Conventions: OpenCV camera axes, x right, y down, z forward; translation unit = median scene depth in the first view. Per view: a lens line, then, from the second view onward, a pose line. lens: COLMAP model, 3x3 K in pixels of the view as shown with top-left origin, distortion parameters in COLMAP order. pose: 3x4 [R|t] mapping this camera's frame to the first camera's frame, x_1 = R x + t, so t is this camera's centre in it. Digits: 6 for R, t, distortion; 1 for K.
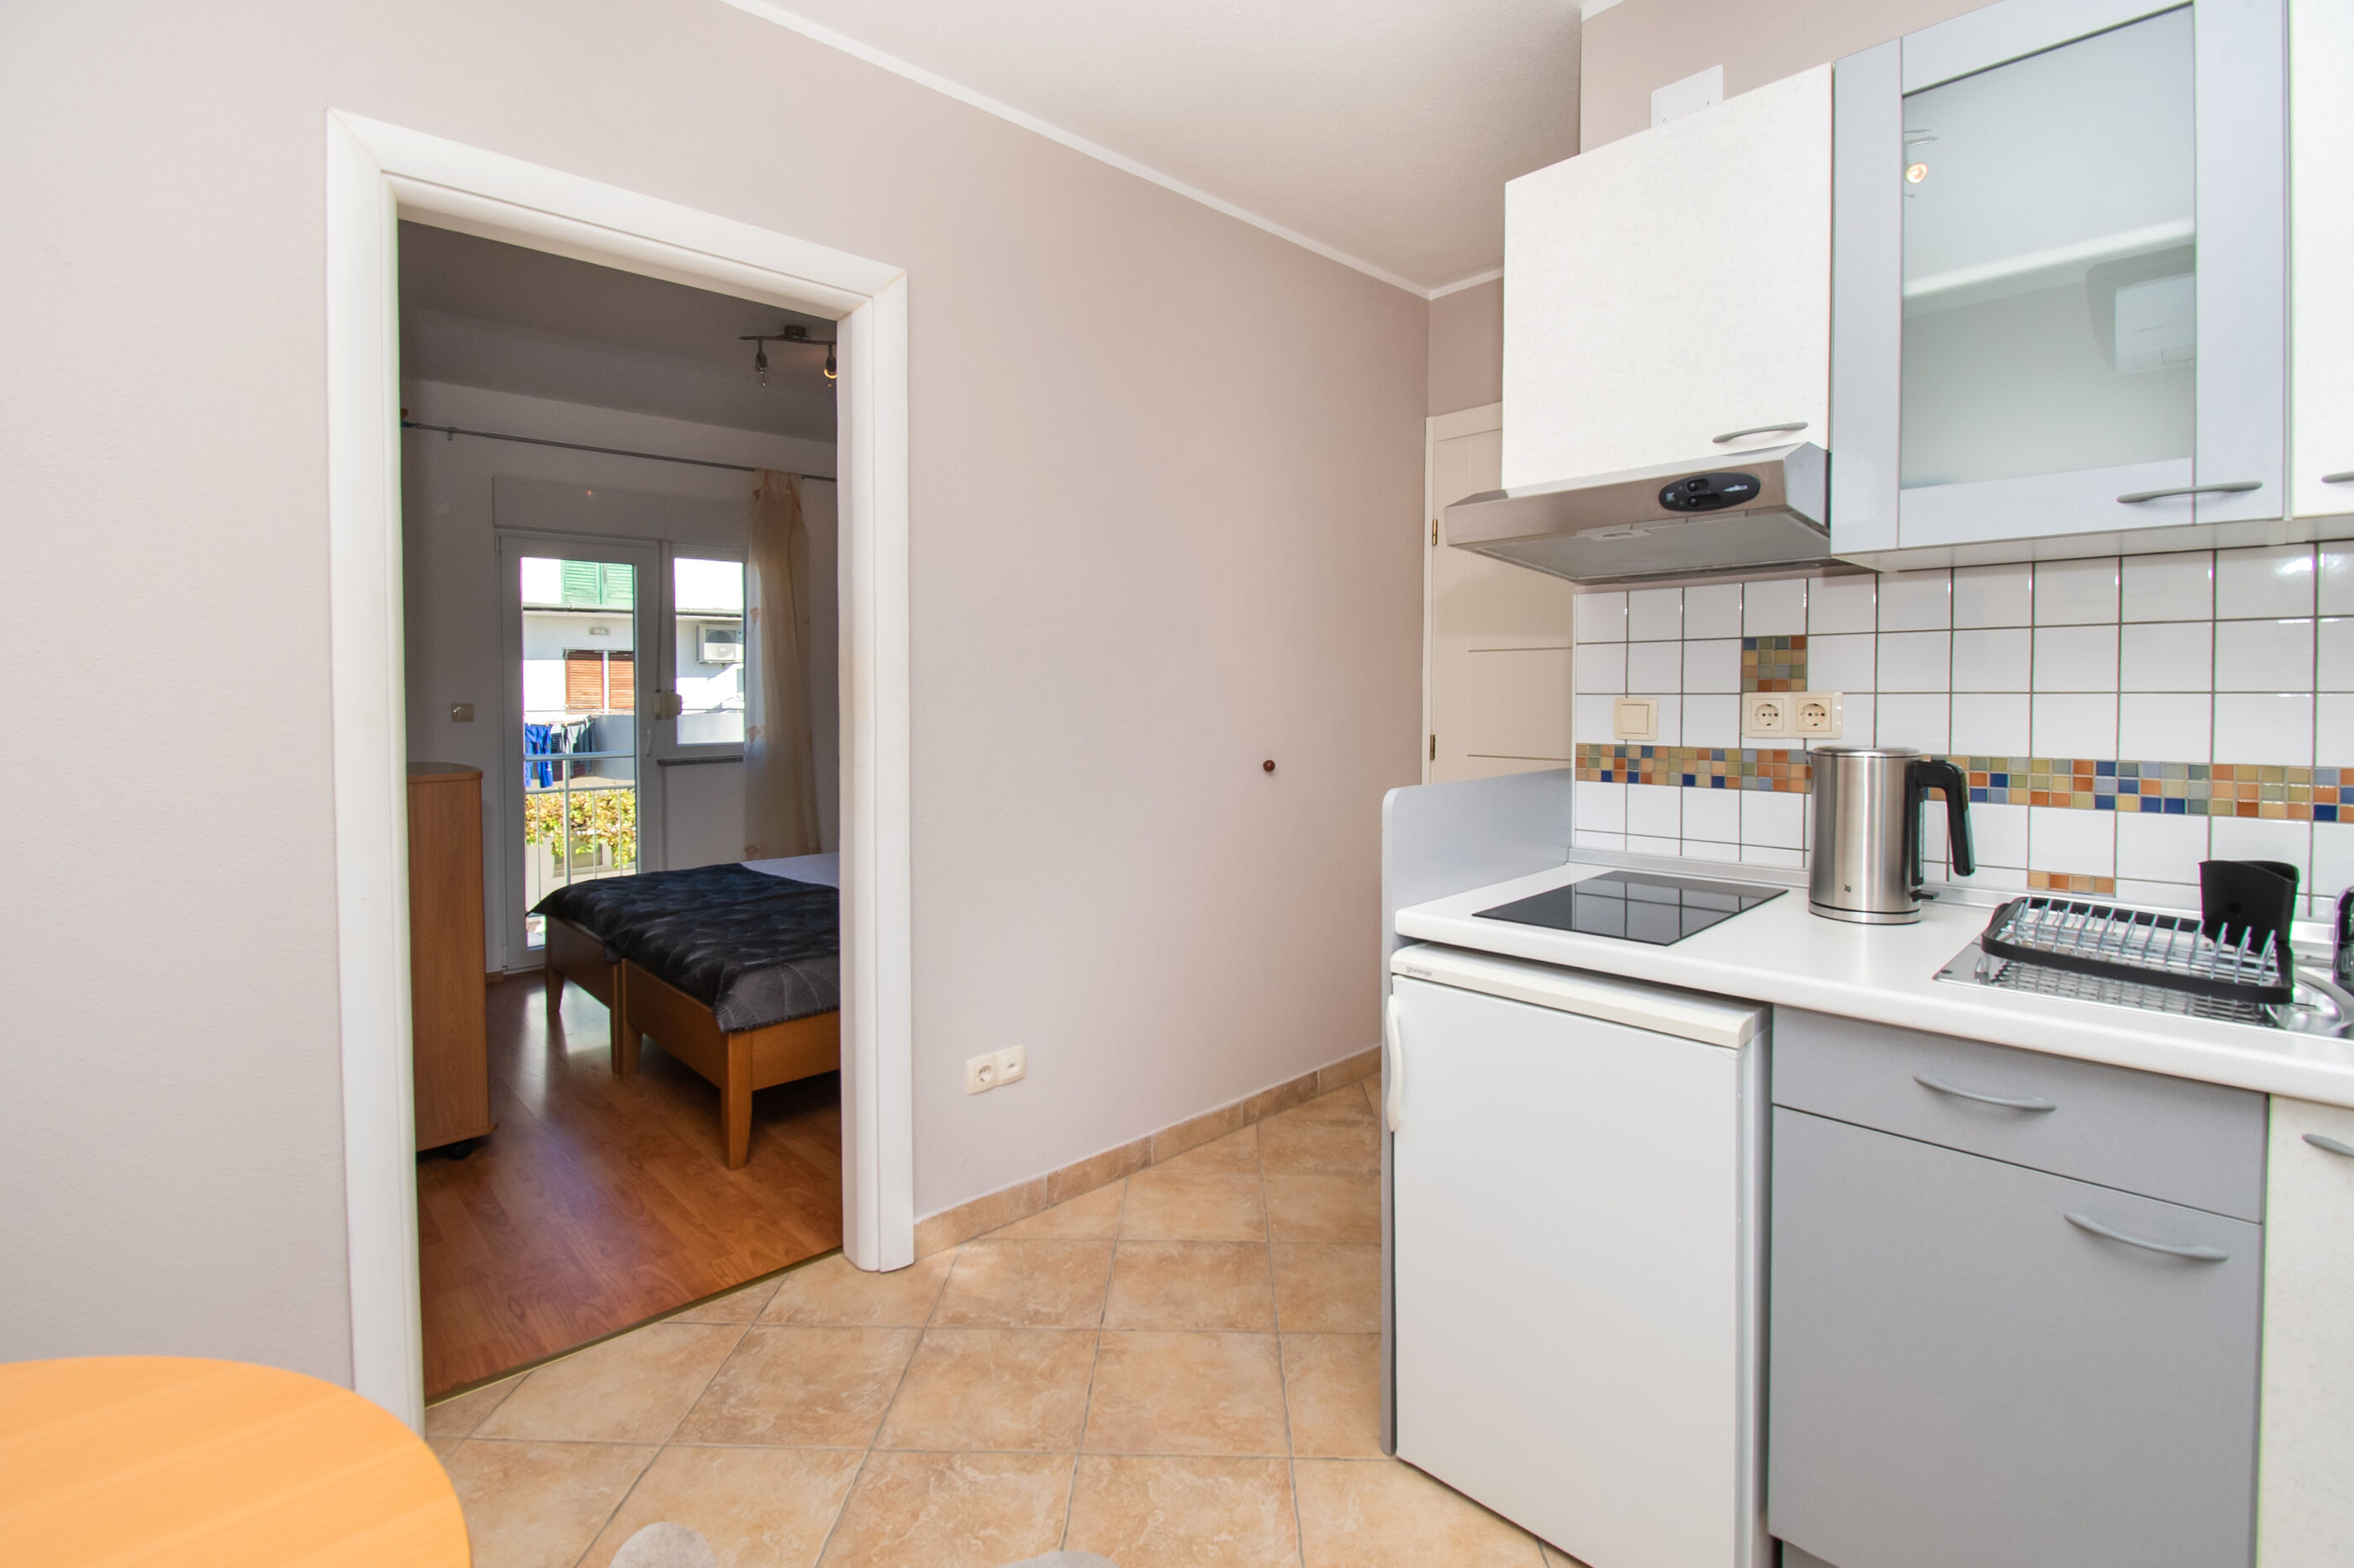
lens RADIAL K [[1060.1, 0, 1123.2], [0, 1060.1, 712.7], [0, 0, 1]] dist [-0.017601, -0.004138]
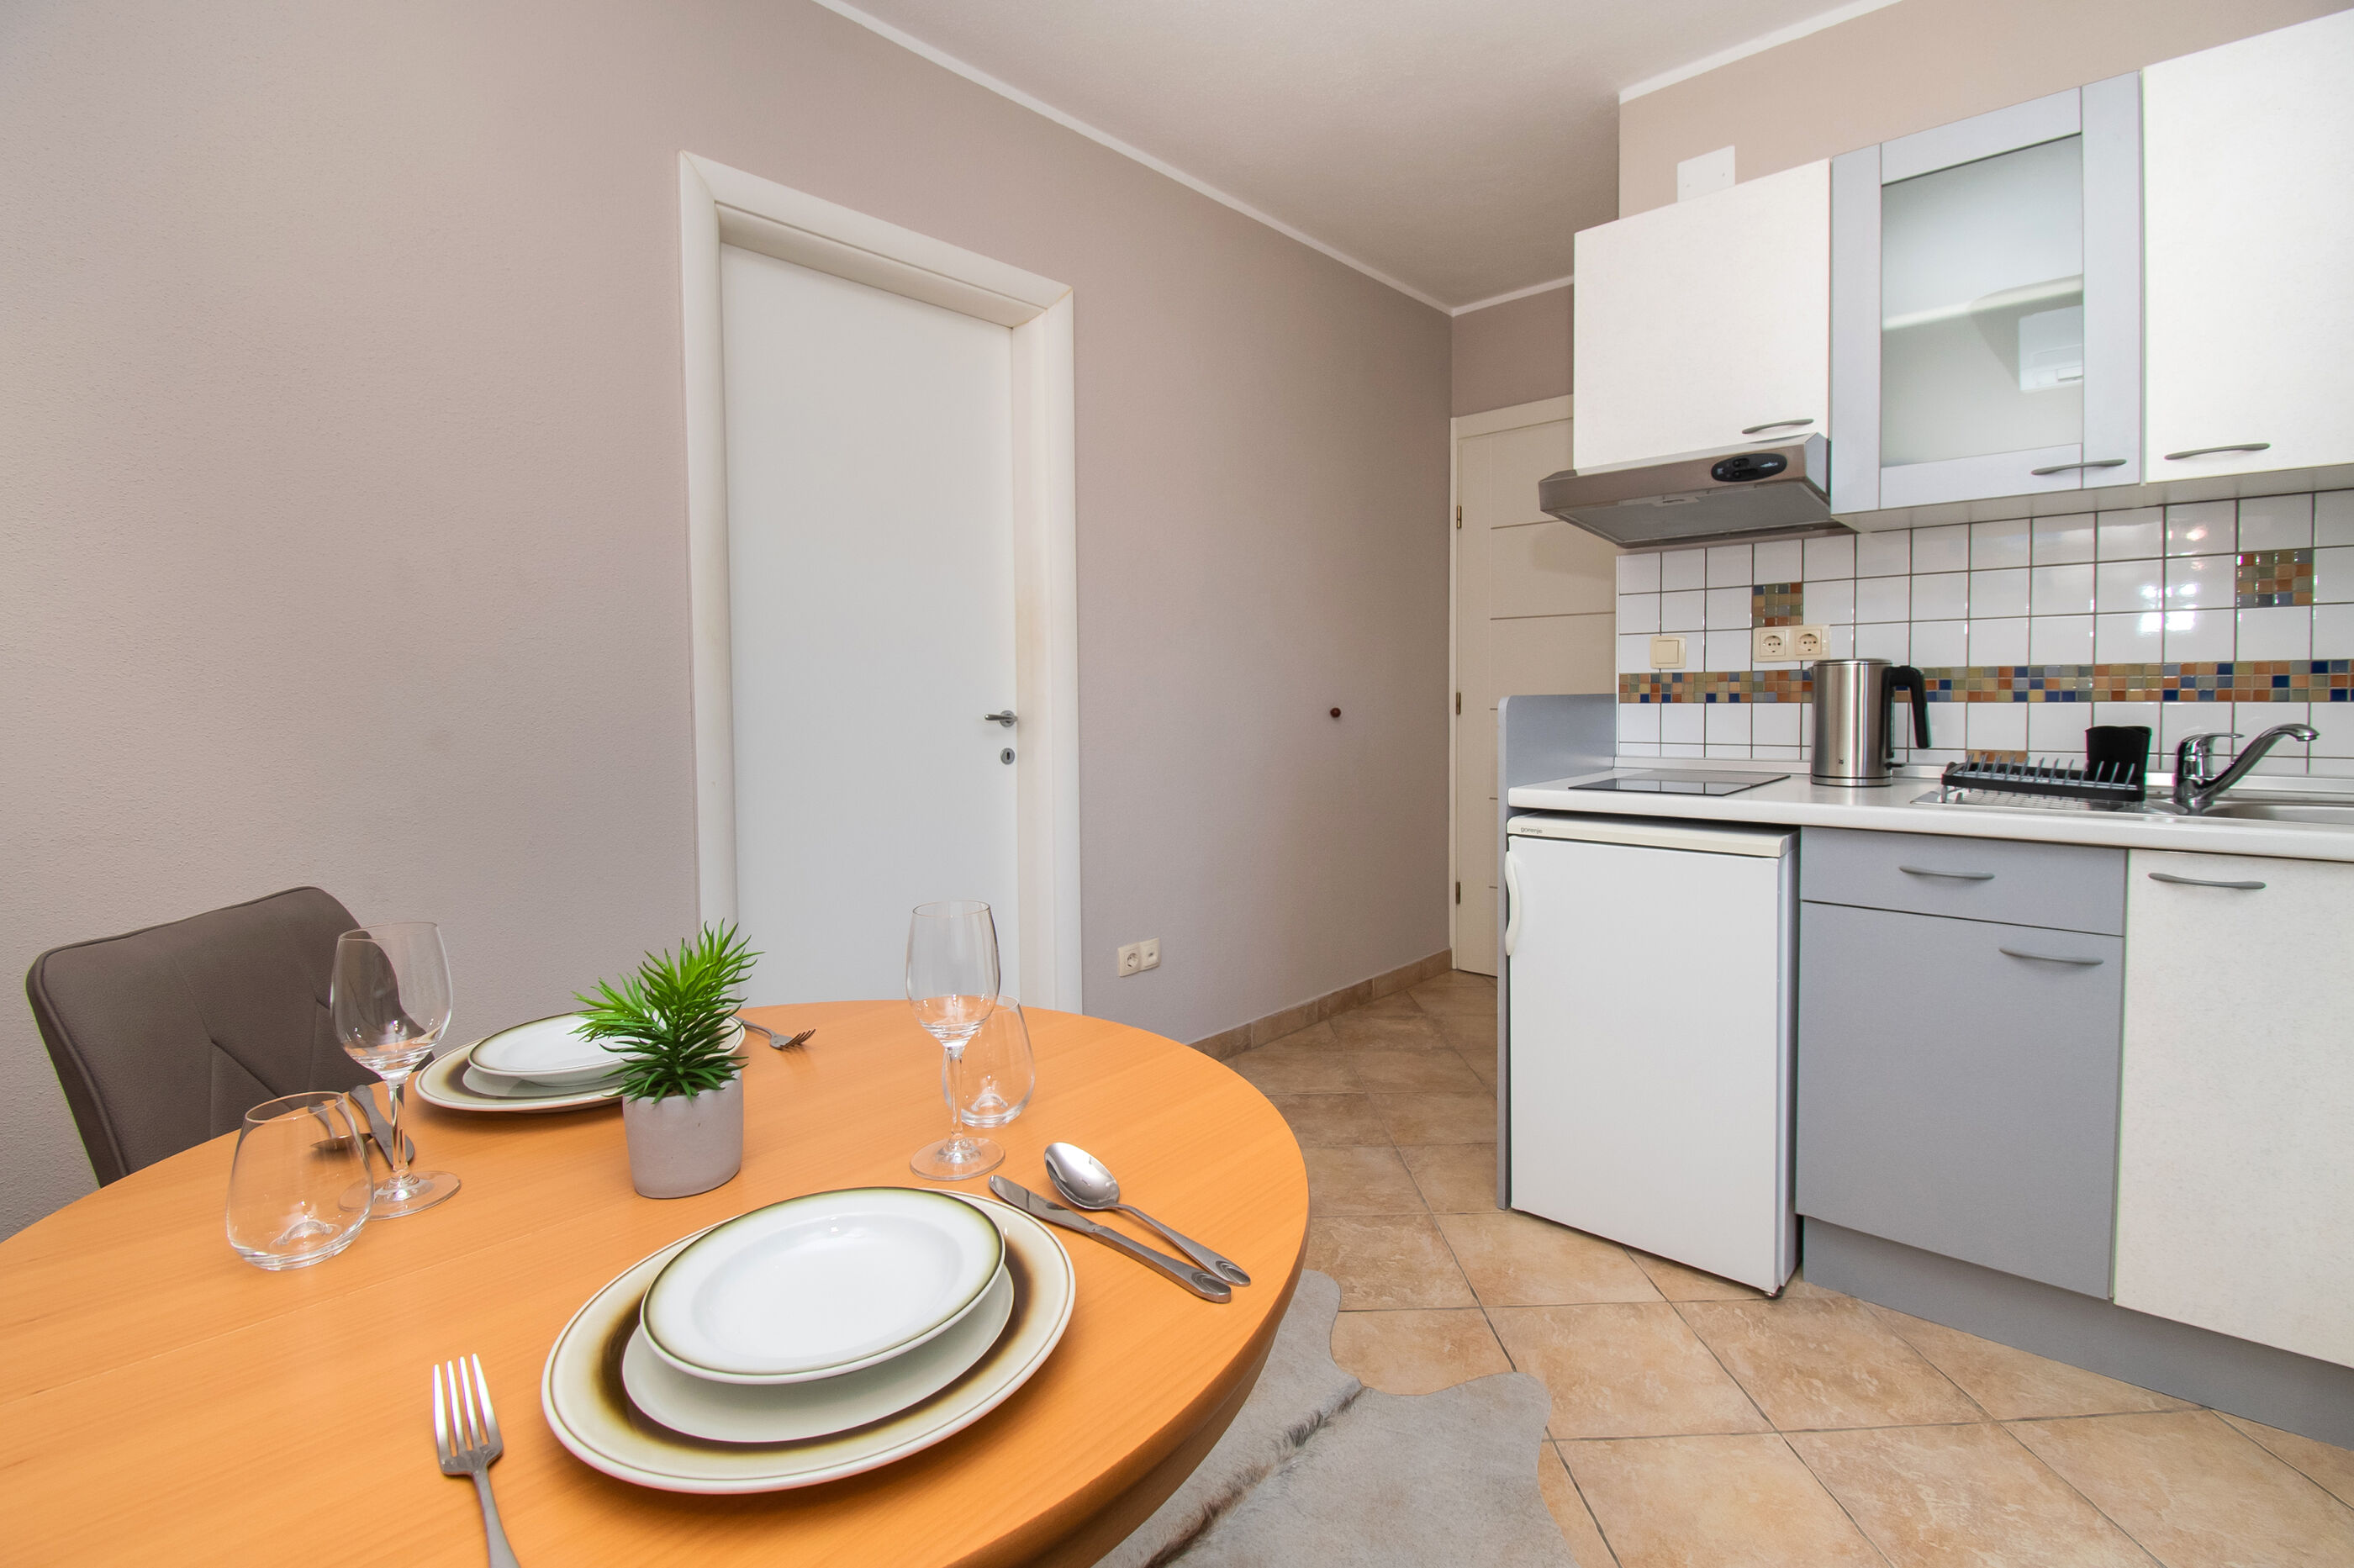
lens RADIAL K [[1060.1, 0, 1138.4], [0, 1060.1, 722.2], [0, 0, 1]] dist [-0.017601, -0.004138]
pose [[0.997714, -0.008167, 0.067085, -0.279623], [0.007870, 0.999958, 0.004697, 0.092349], [-0.067120, -0.004158, 0.997736, -0.268703]]
